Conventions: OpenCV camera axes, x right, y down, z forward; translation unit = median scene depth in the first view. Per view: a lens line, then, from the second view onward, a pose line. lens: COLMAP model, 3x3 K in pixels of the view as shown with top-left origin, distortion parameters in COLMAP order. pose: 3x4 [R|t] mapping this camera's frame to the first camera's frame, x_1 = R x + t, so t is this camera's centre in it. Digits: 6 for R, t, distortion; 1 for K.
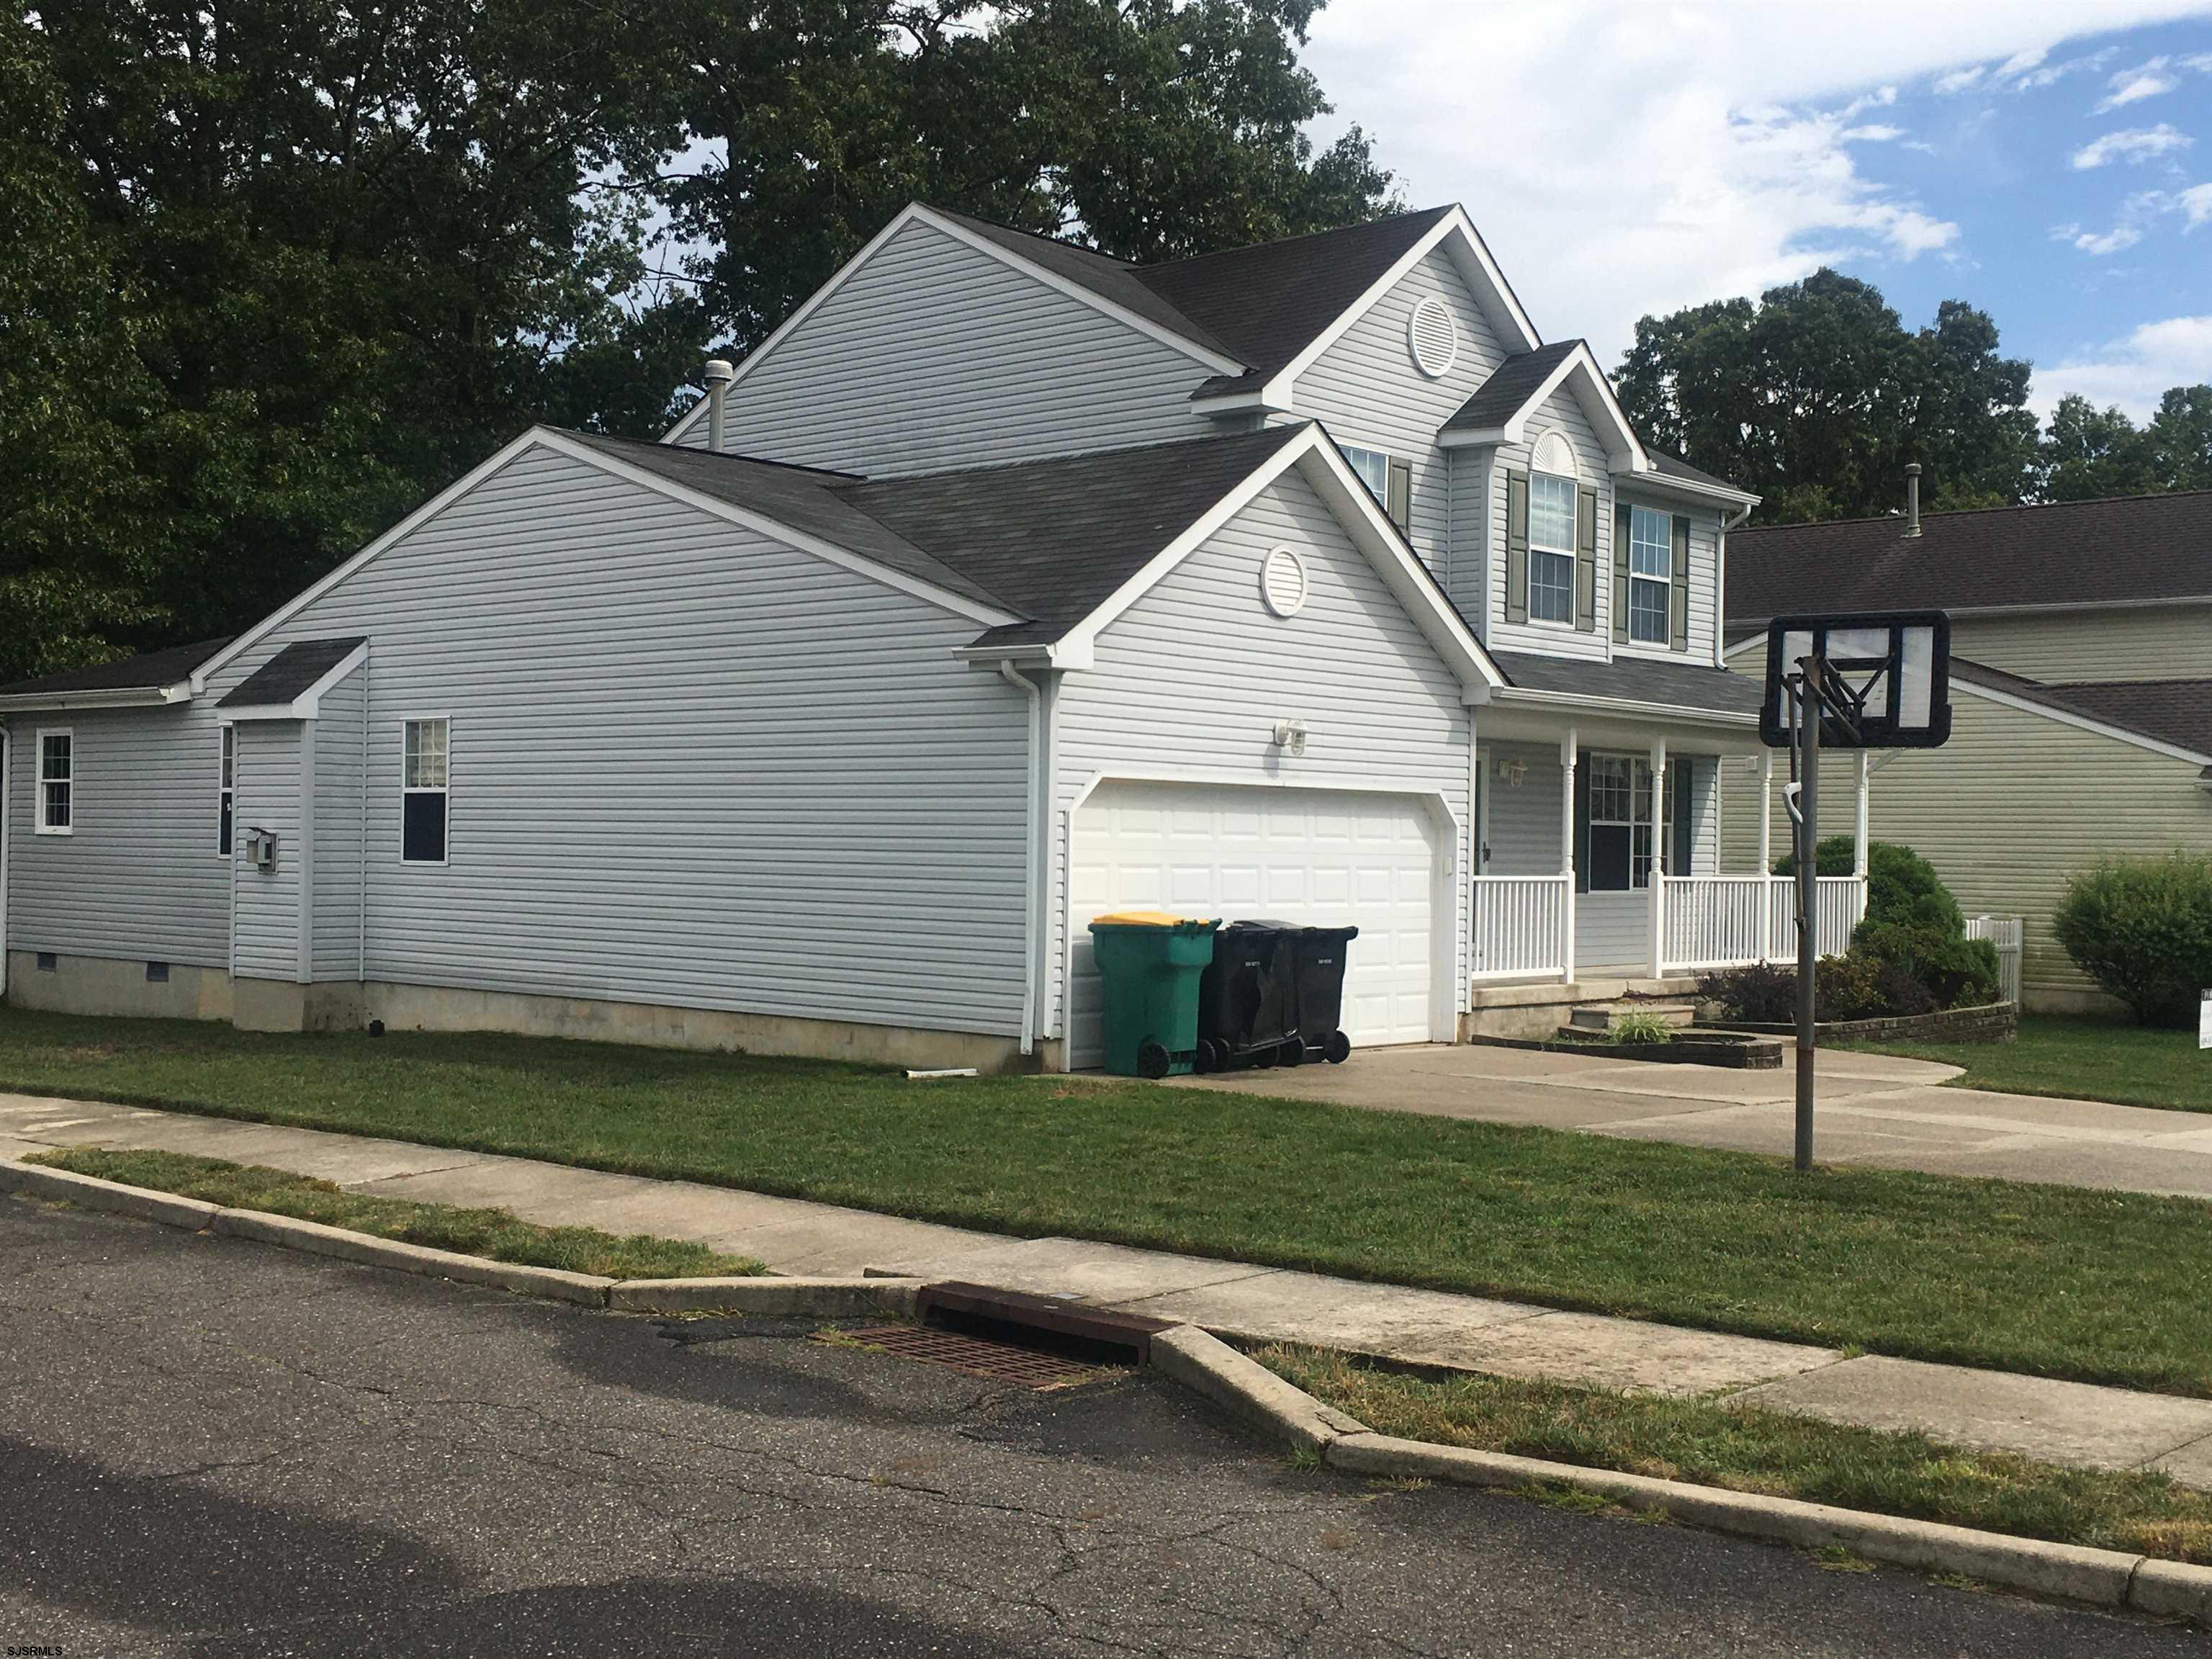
lens RADIAL K [[2536.8, 0, 1112.6], [0, 2536.8, 844.3], [0, 0, 1]] dist [0.031360, 0.000000]
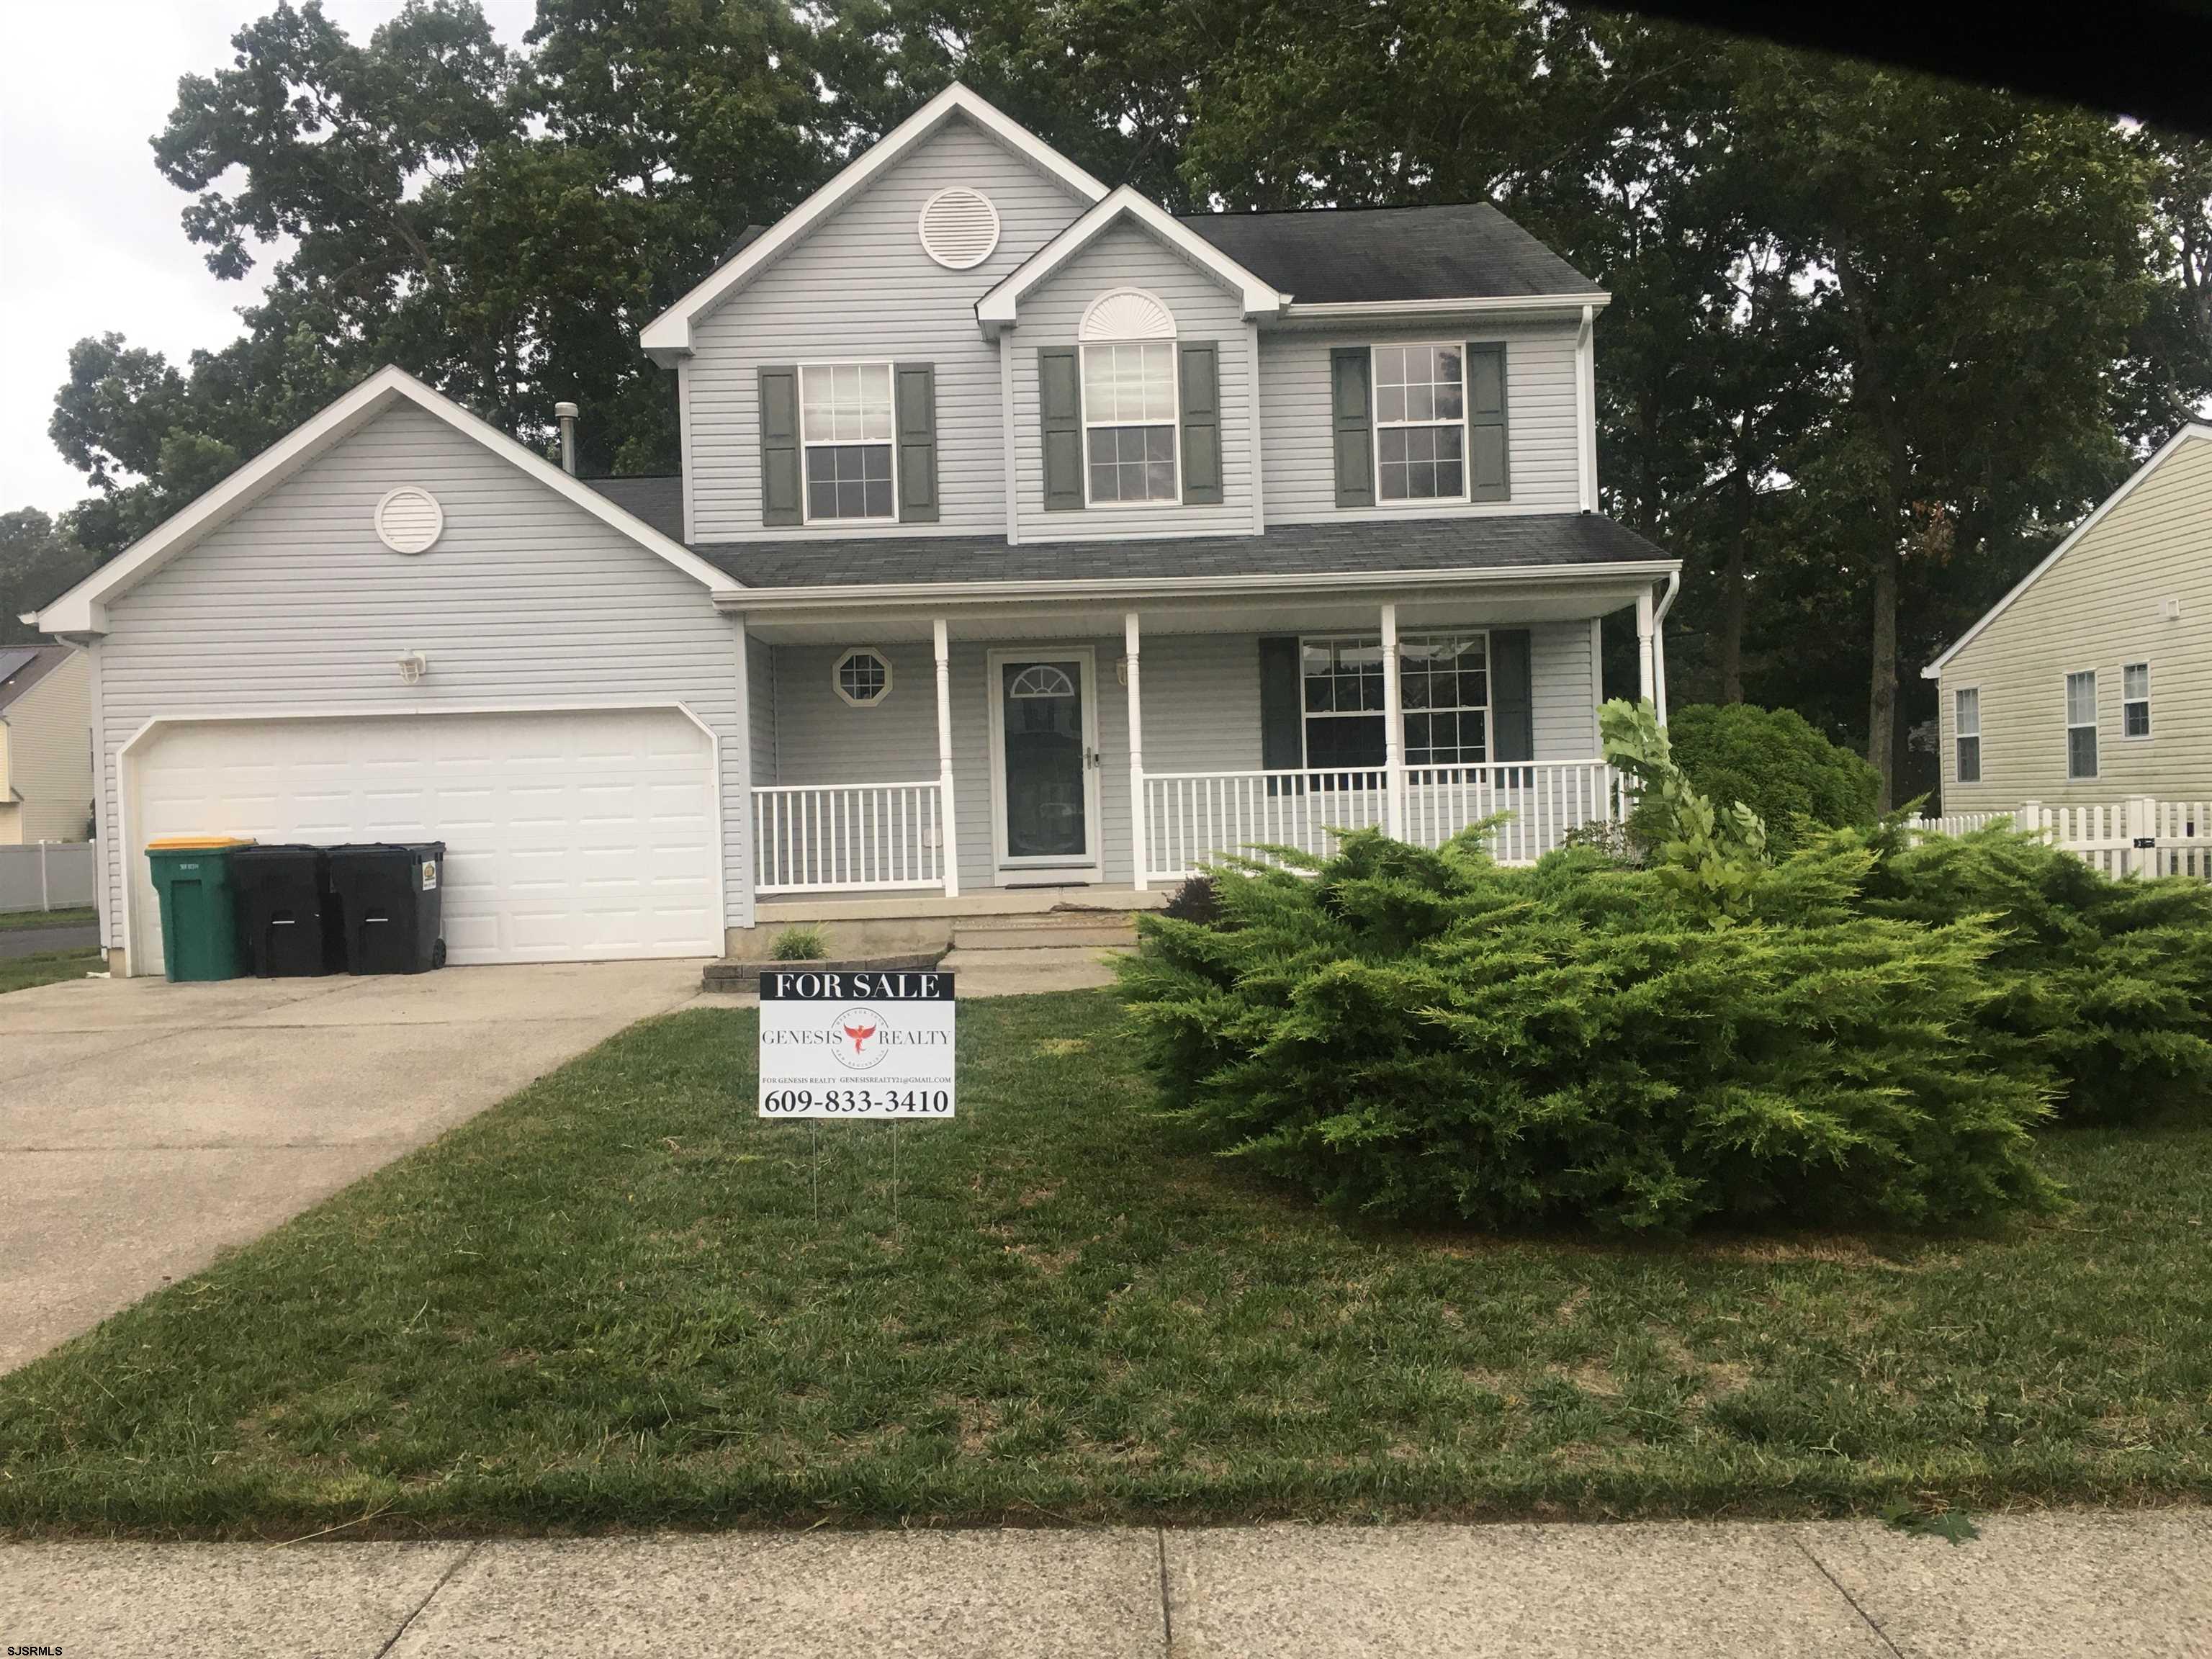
lens RADIAL K [[1878.9, 0, 1103.3], [0, 1878.9, 820.4], [0, 0, 1]] dist [0.075023, -0.085771]
pose [[0.675096, -0.033452, -0.736971, 0.722283], [0.044947, 0.998981, -0.004172, 0.032272], [0.736359, -0.030308, 0.675911, 0.578404]]
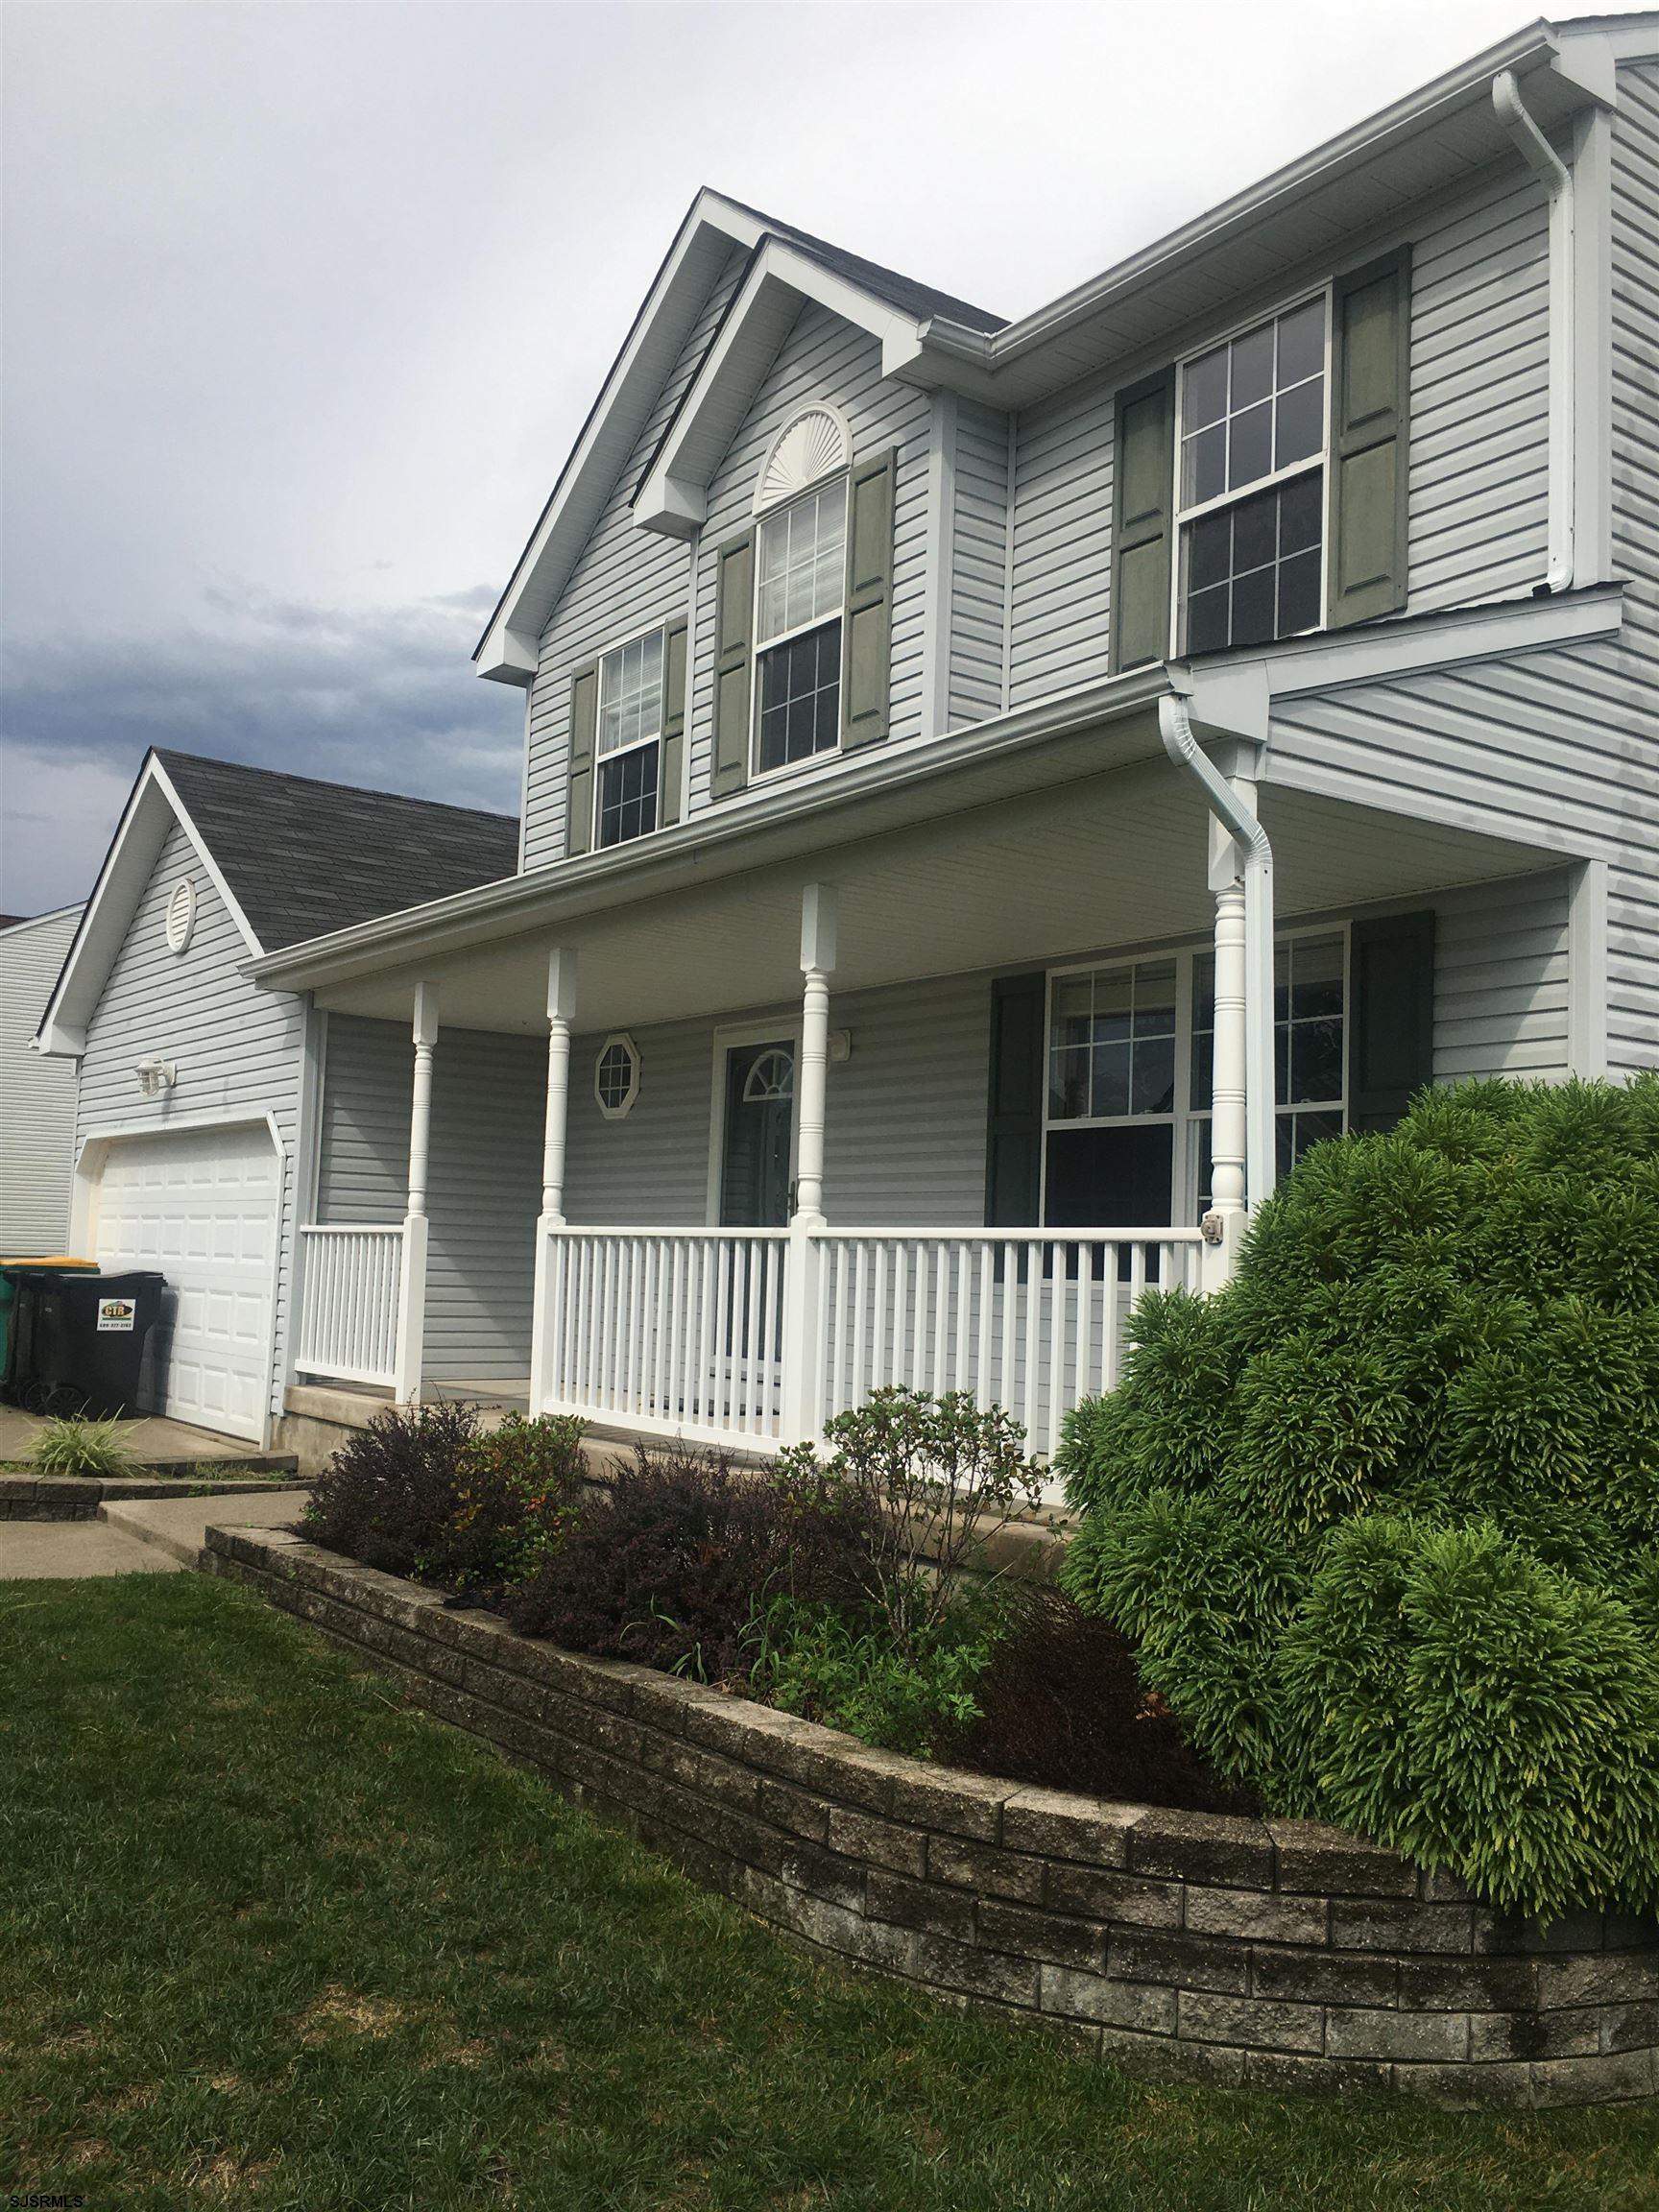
lens RADIAL K [[1878.9, 0, 825.1], [0, 1878.9, 1122.2], [0, 0, 1]] dist [0.075023, -0.085771]
pose [[-0.218004, -0.095916, -0.971223, 0.600236], [-0.033187, 0.995312, -0.090846, 0.025999], [0.975383, 0.012427, -0.220166, 1.195560]]
